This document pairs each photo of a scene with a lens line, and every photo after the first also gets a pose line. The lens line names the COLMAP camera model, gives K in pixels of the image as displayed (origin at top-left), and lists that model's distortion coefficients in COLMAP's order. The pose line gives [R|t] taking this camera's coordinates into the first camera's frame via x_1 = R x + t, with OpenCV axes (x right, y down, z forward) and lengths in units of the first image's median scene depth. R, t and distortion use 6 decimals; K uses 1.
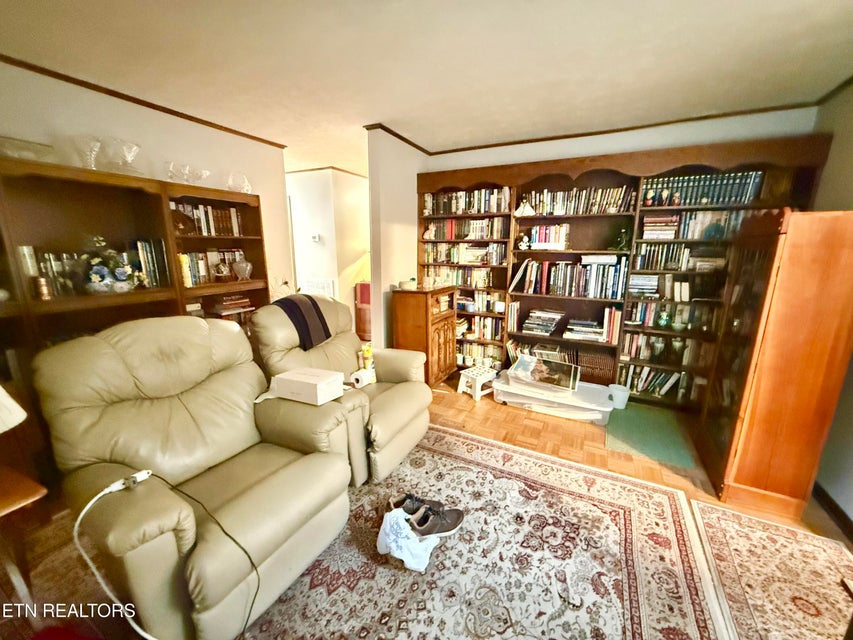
lens RADIAL K [[338.3, 0, 424.9], [0, 338.3, 322.4], [0, 0, 1]] dist [-0.000083, -0.000213]
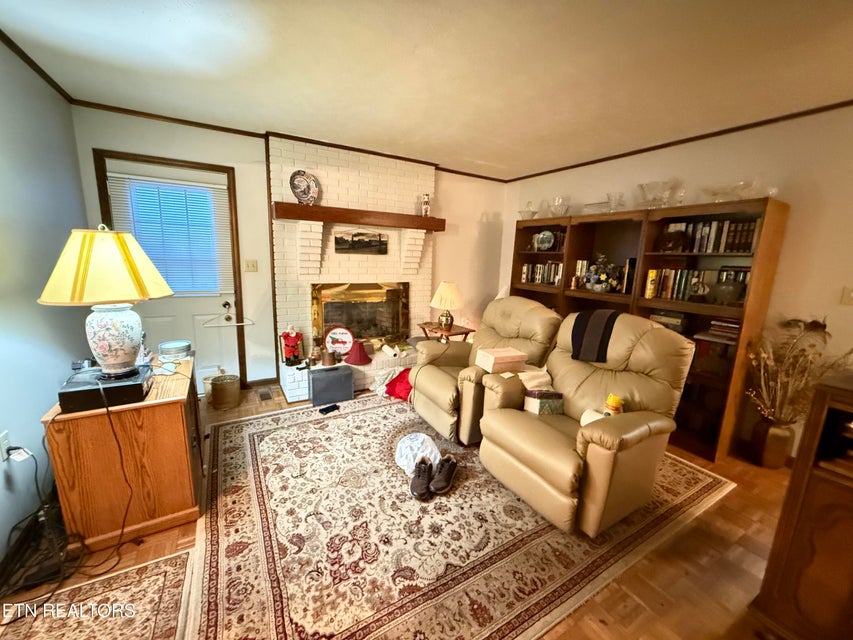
lens RADIAL K [[338.3, 0, 425.4], [0, 338.3, 319.0], [0, 0, 1]] dist [-0.000083, -0.000213]
pose [[-0.537211, 0.136867, -0.832269, 0.977614], [-0.216578, 0.931277, 0.292945, -0.311071], [0.815168, 0.337625, -0.470650, 1.409785]]
